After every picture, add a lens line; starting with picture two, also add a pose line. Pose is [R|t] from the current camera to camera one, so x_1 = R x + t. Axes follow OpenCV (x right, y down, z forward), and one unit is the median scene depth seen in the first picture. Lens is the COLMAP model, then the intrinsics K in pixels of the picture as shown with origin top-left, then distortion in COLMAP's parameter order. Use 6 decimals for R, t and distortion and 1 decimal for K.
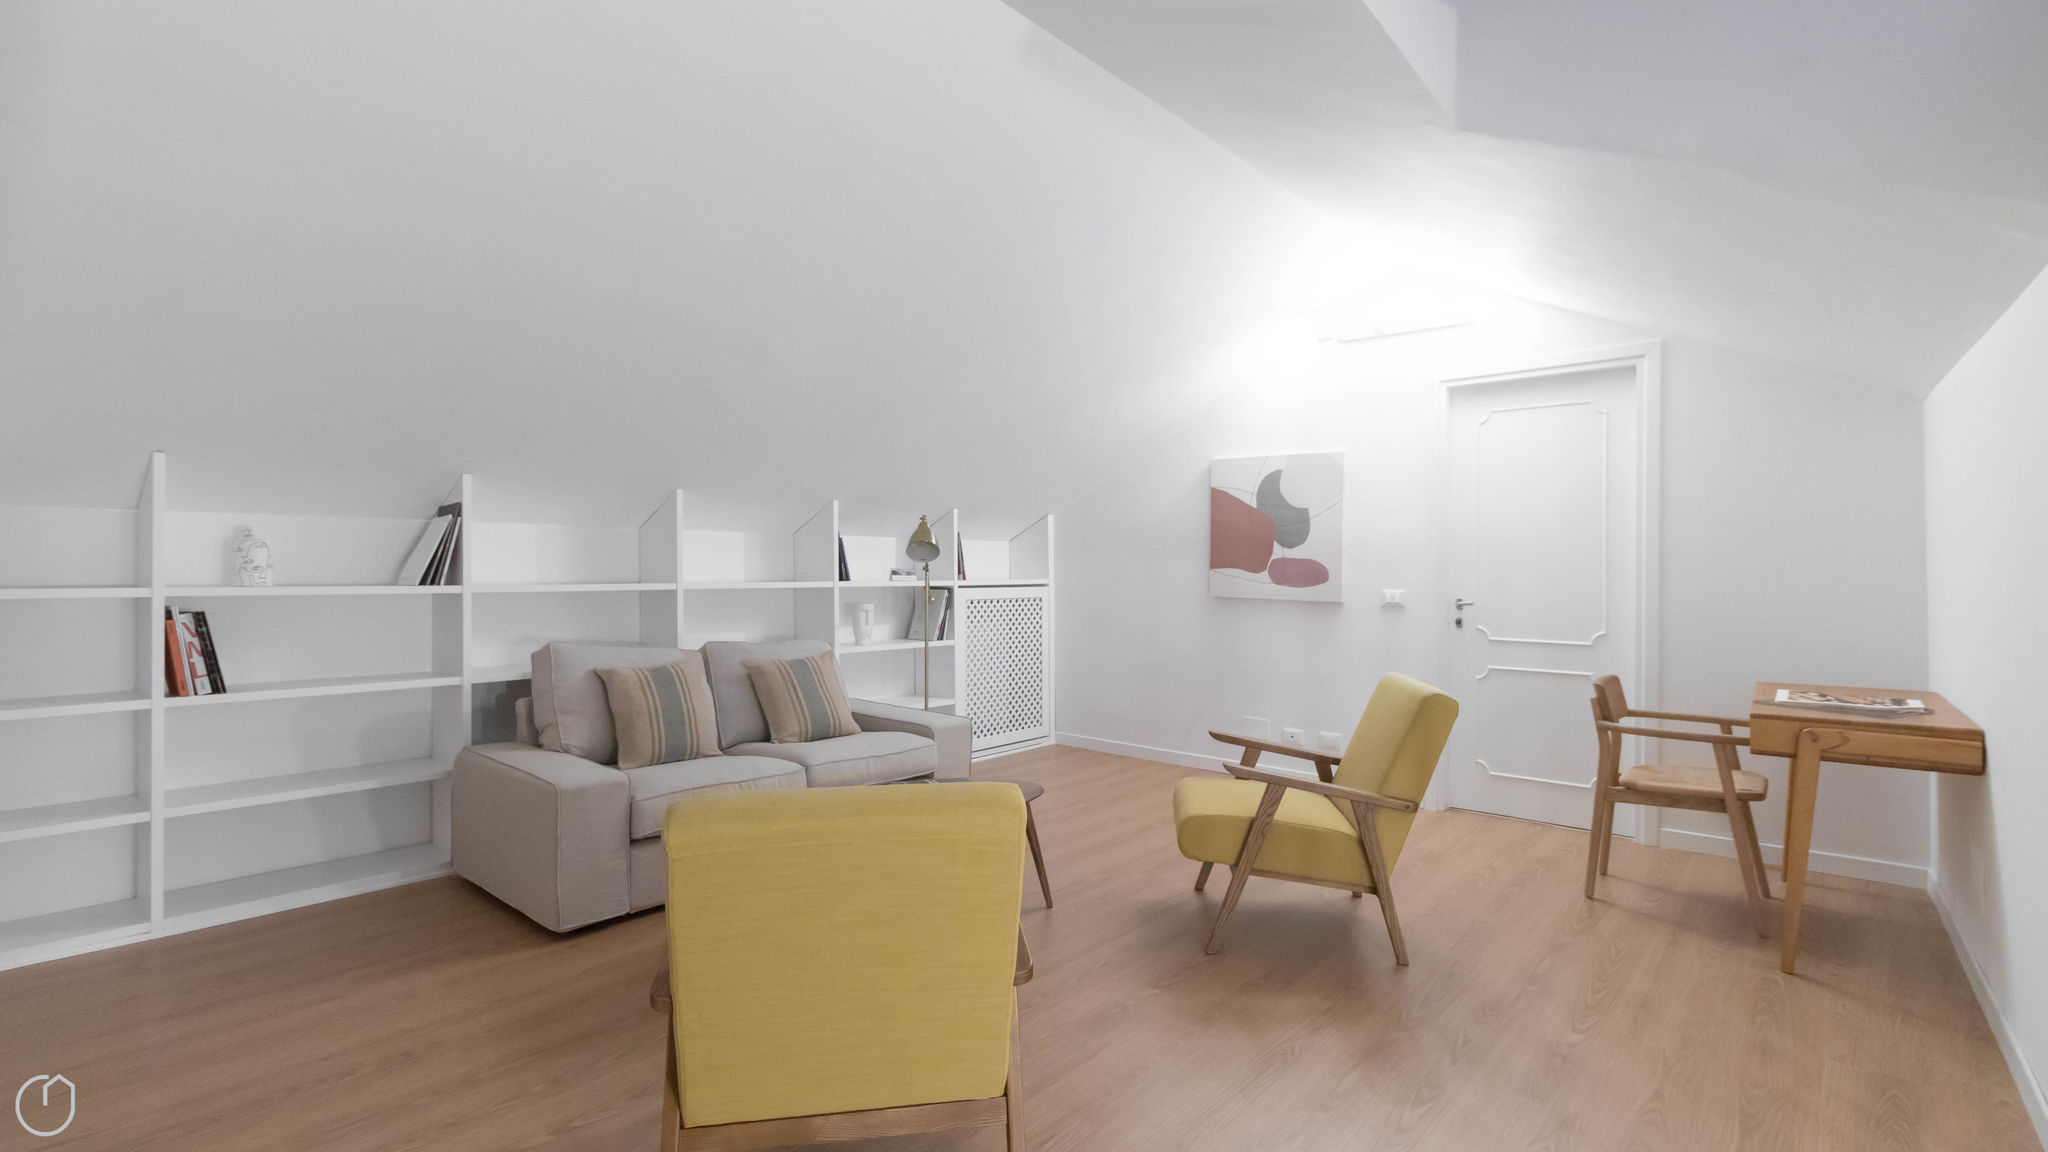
lens RADIAL K [[965.1, 0, 1028.1], [0, 965.1, 561.9], [0, 0, 1]] dist [-0.001234, 0.000249]
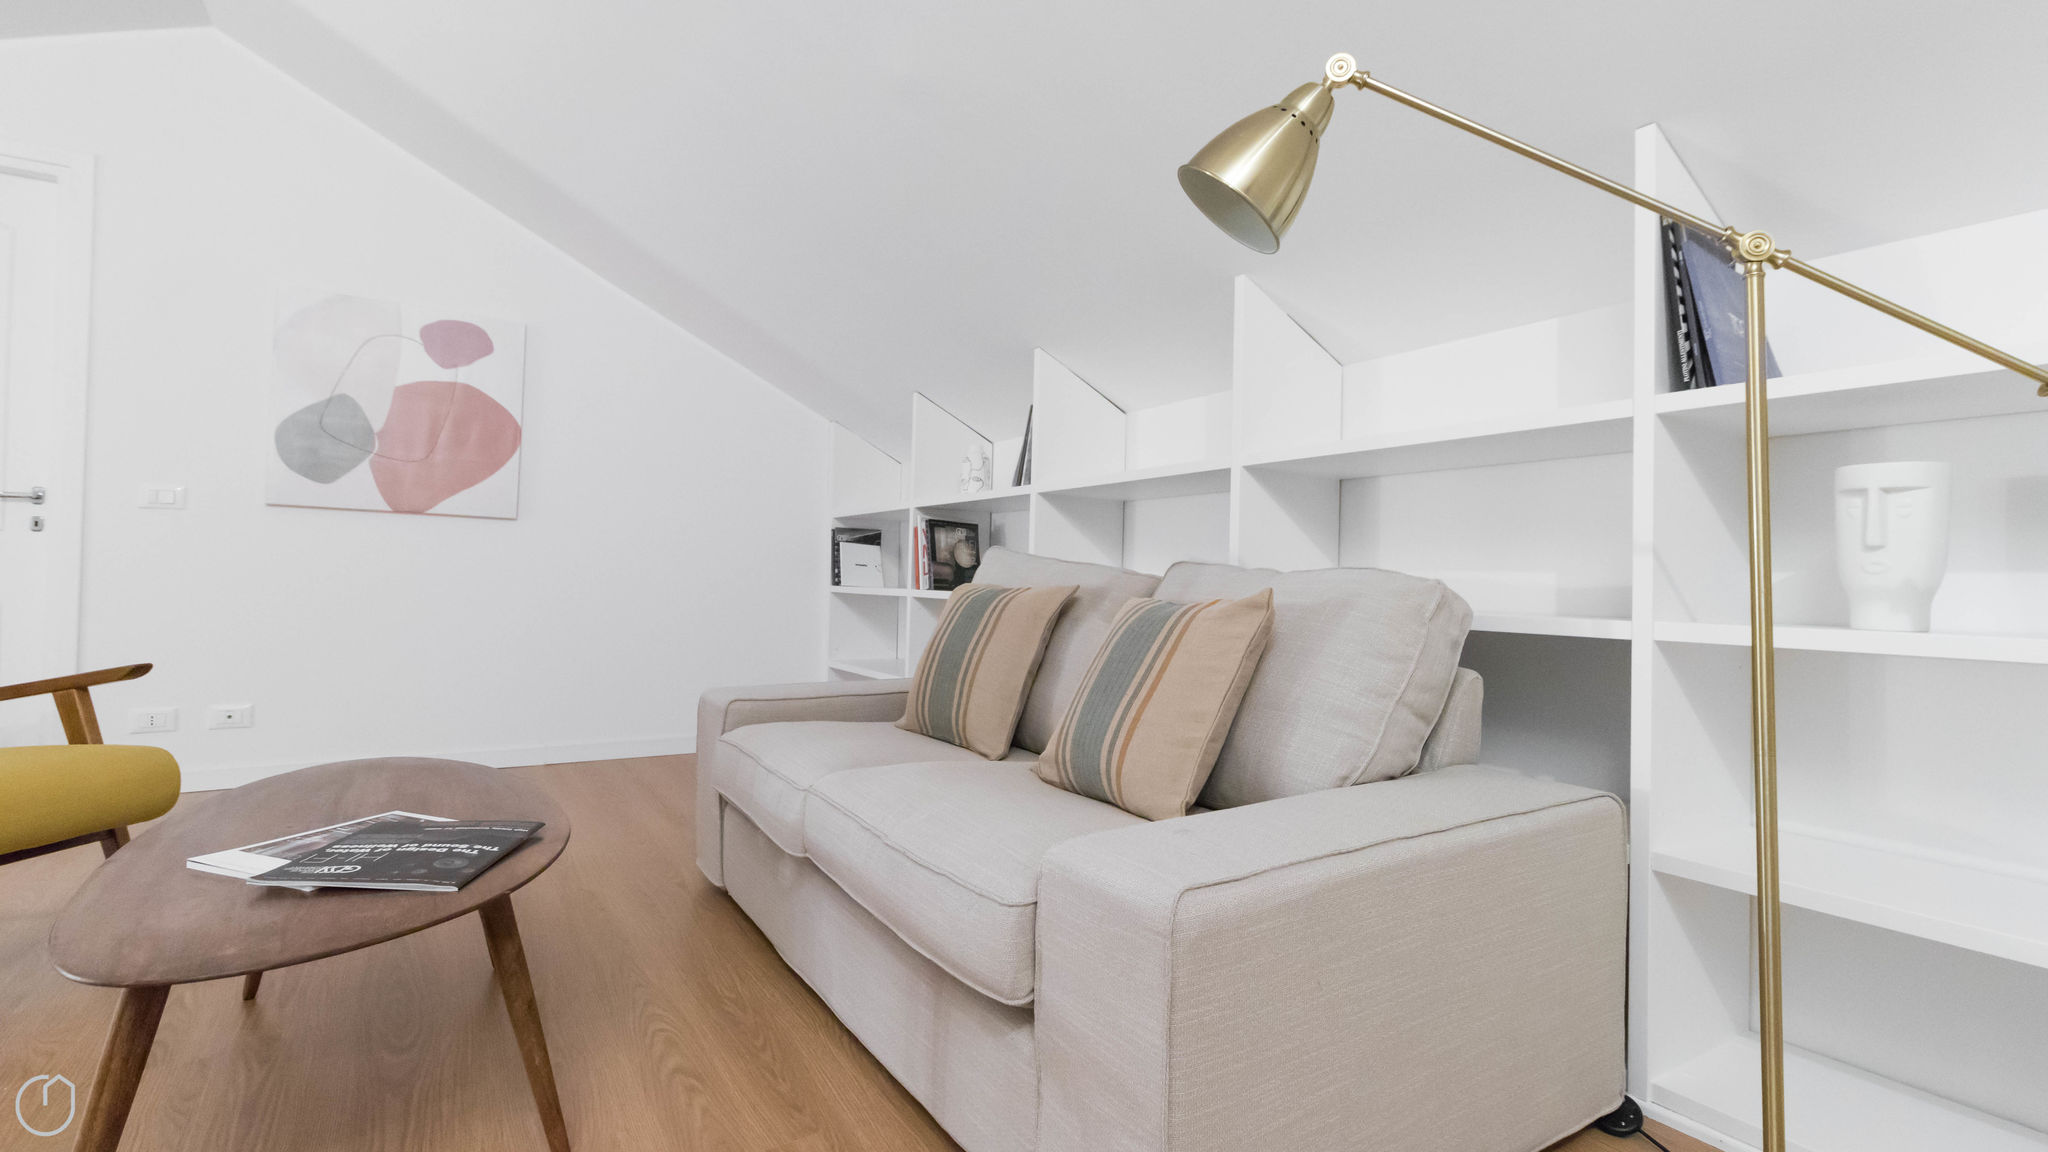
lens RADIAL K [[965.1, 0, 1028.1], [0, 965.1, 561.9], [0, 0, 1]] dist [-0.001234, 0.000249]
pose [[-0.331103, -0.033992, -0.942982, 0.160097], [-0.022152, 0.999356, -0.028245, 0.094073], [0.943335, 0.011537, -0.331642, 1.029594]]
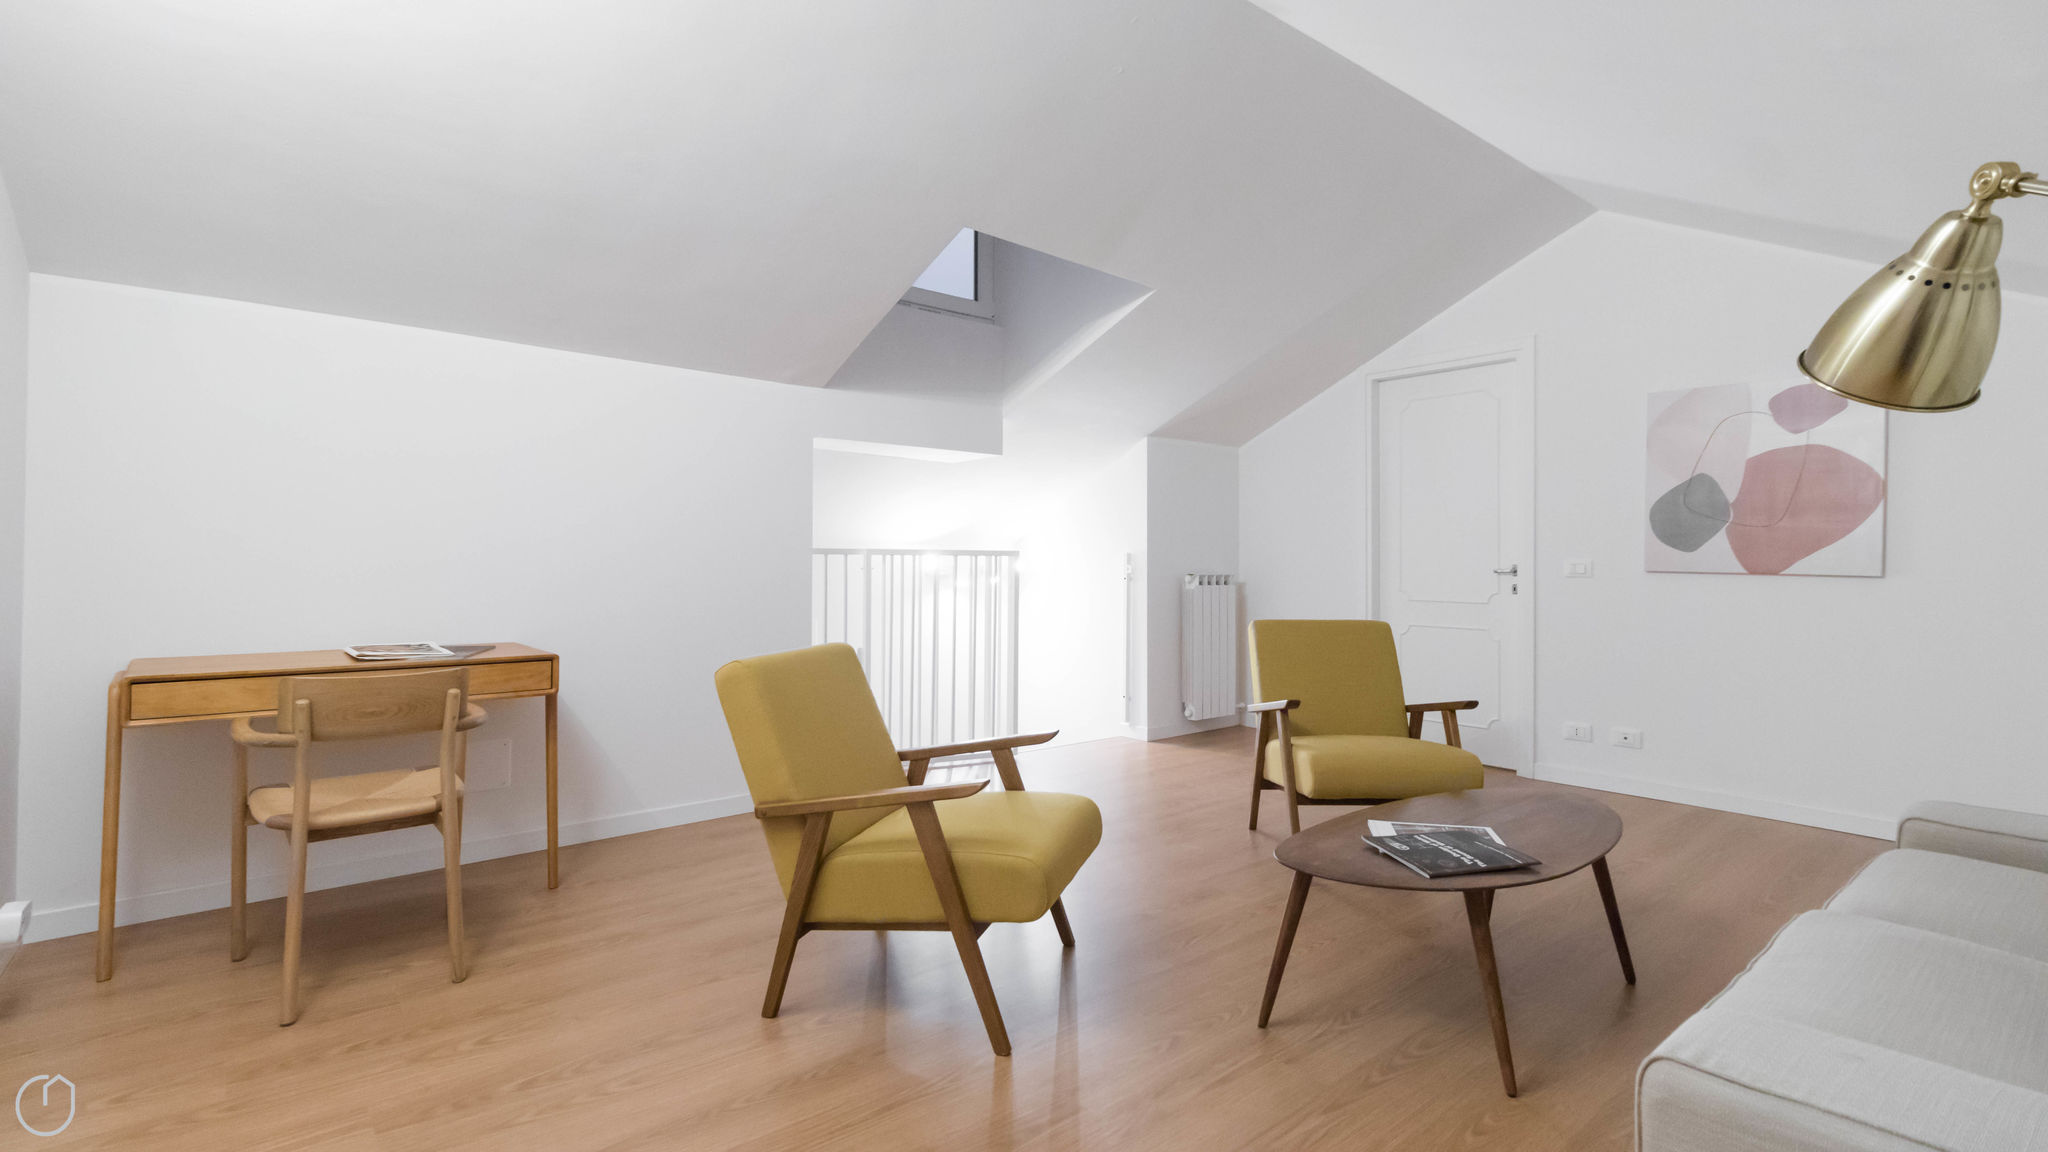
lens RADIAL K [[965.1, 0, 1028.1], [0, 965.1, 561.9], [0, 0, 1]] dist [-0.001234, 0.000249]
pose [[-0.979985, -0.015967, 0.198428, 0.048154], [-0.017040, 0.999848, -0.003697, 0.045705], [-0.198339, -0.007004, -0.980108, 1.247358]]
